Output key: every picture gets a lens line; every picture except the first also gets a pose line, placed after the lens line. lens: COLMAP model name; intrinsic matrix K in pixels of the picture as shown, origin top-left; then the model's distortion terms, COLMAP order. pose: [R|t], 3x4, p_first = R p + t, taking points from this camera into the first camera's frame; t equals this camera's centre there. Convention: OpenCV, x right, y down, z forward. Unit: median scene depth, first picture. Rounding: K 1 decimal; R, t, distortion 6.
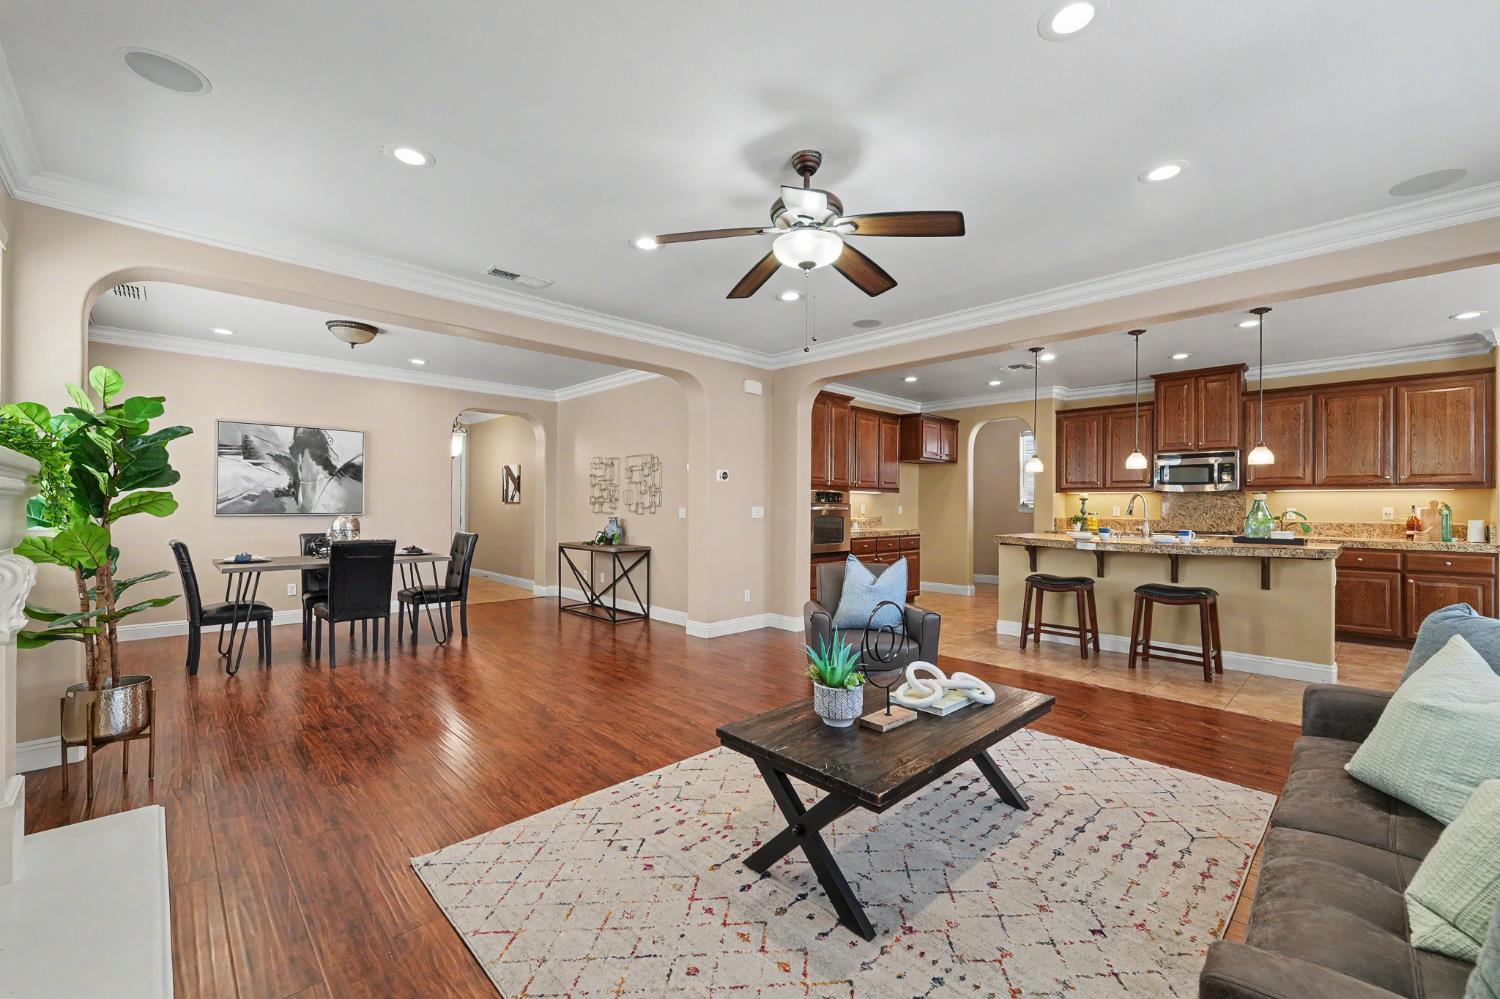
lens RADIAL K [[614.2, 0, 752.2], [0, 614.2, 496.7], [0, 0, 1]] dist [0.001952, -0.000699]
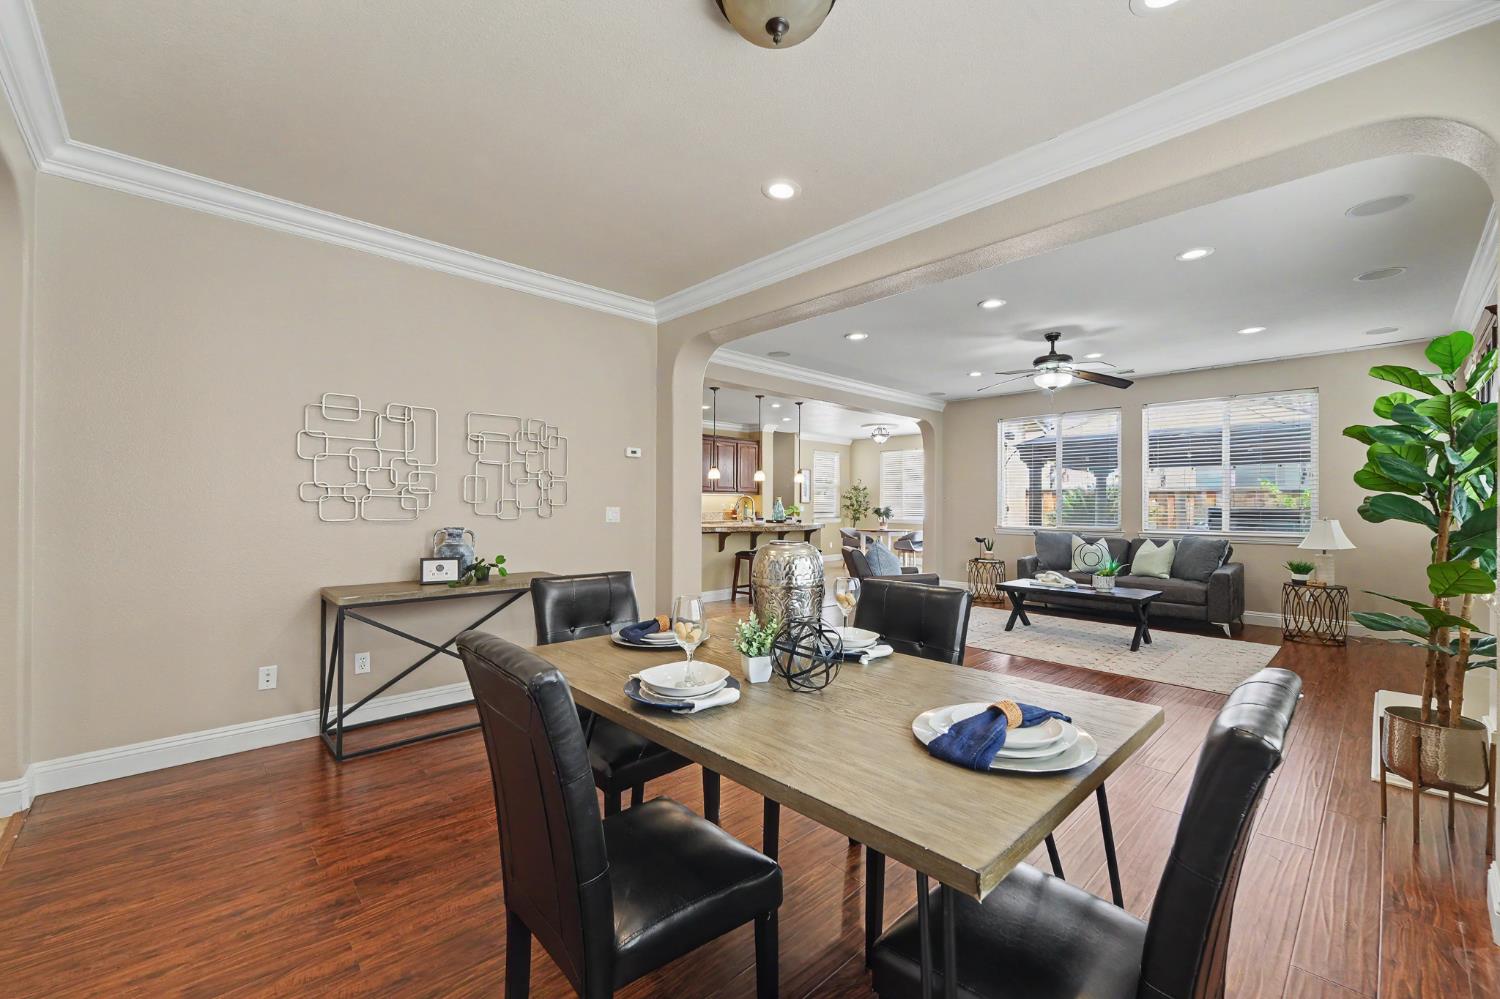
lens RADIAL K [[614.2, 0, 746.6], [0, 614.2, 505.2], [0, 0, 1]] dist [0.001952, -0.000699]
pose [[0.028921, -0.006187, 0.999563, -0.860633], [-0.019033, 0.999796, 0.006739, 0.008258], [-0.999401, -0.019219, 0.028797, 0.847351]]
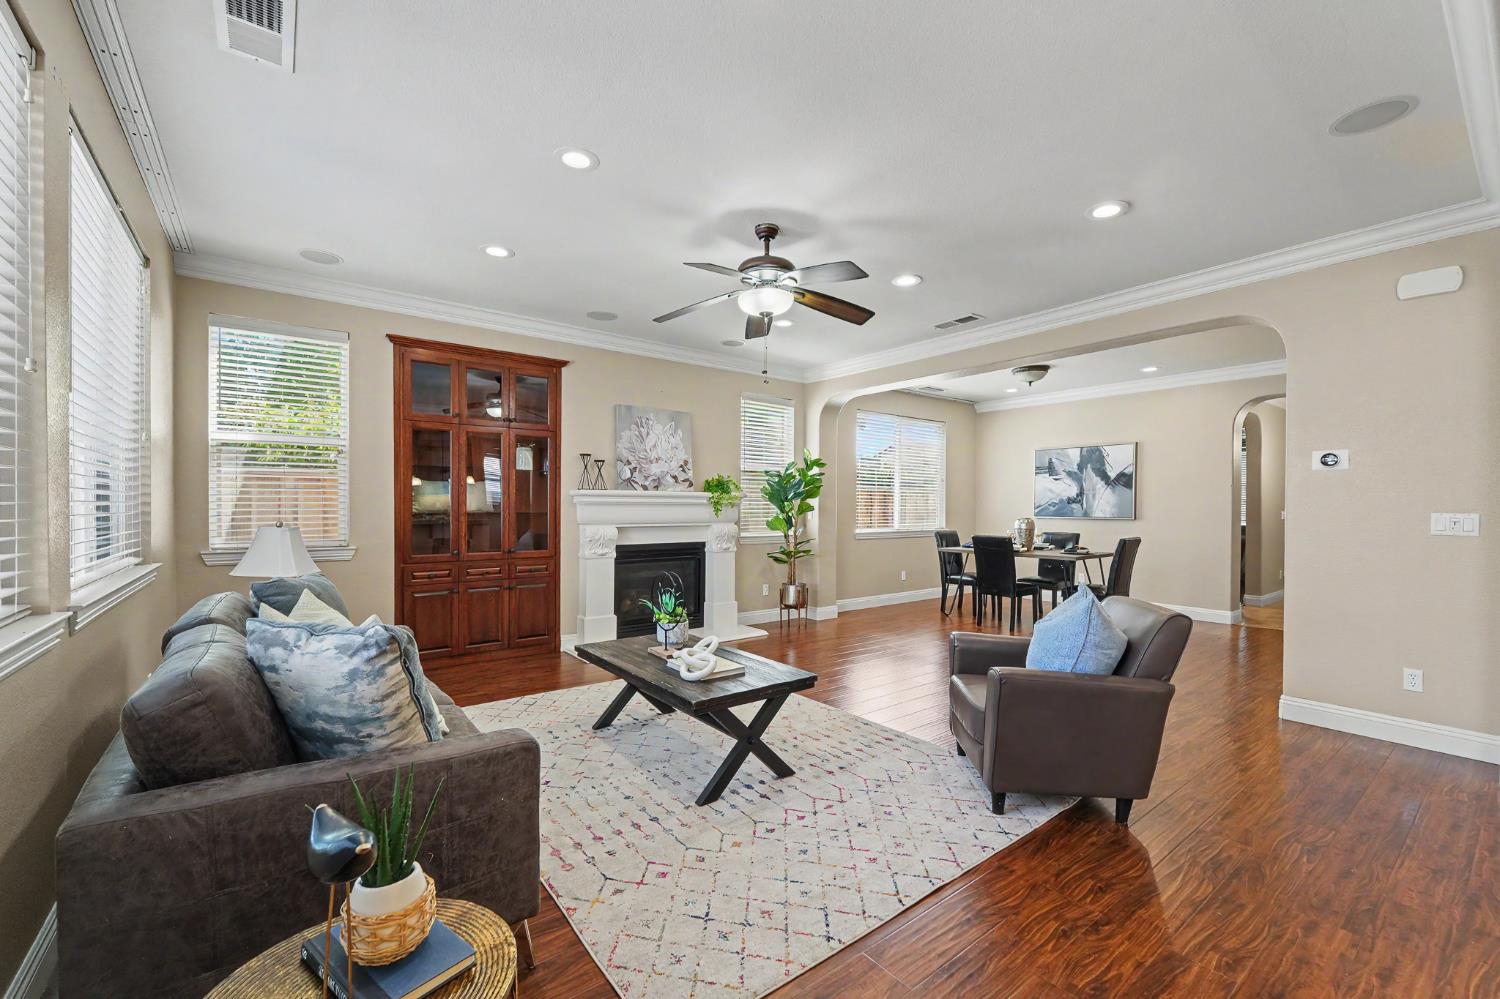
lens RADIAL K [[614.2, 0, 745.7], [0, 614.2, 507.6], [0, 0, 1]] dist [0.001952, -0.000699]
pose [[-0.123968, -0.004474, -0.992276, 0.579282], [0.007939, 0.999953, -0.005500, 0.009882], [0.992254, -0.008560, -0.123927, 0.483435]]
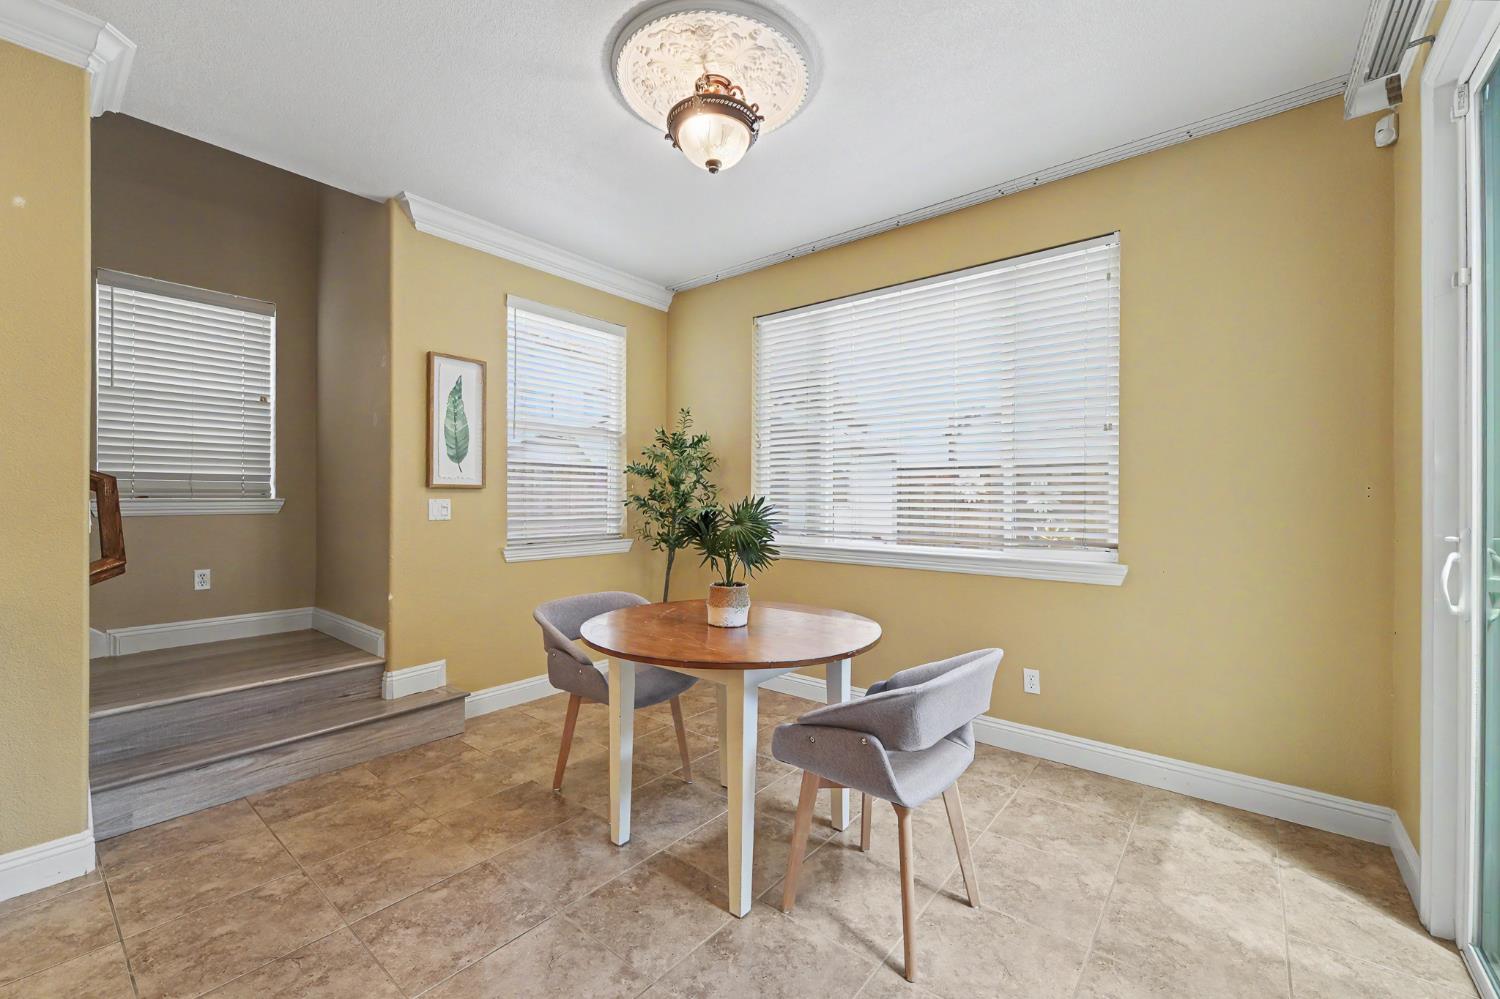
lens RADIAL K [[614.2, 0, 754.3], [0, 614.2, 498.2], [0, 0, 1]] dist [0.001952, -0.000699]
pose [[-0.103404, -0.005757, 0.994623, 0.696359], [-0.018484, 0.999822, 0.003865, 0.012400], [-0.994468, -0.017985, -0.103492, 0.498718]]
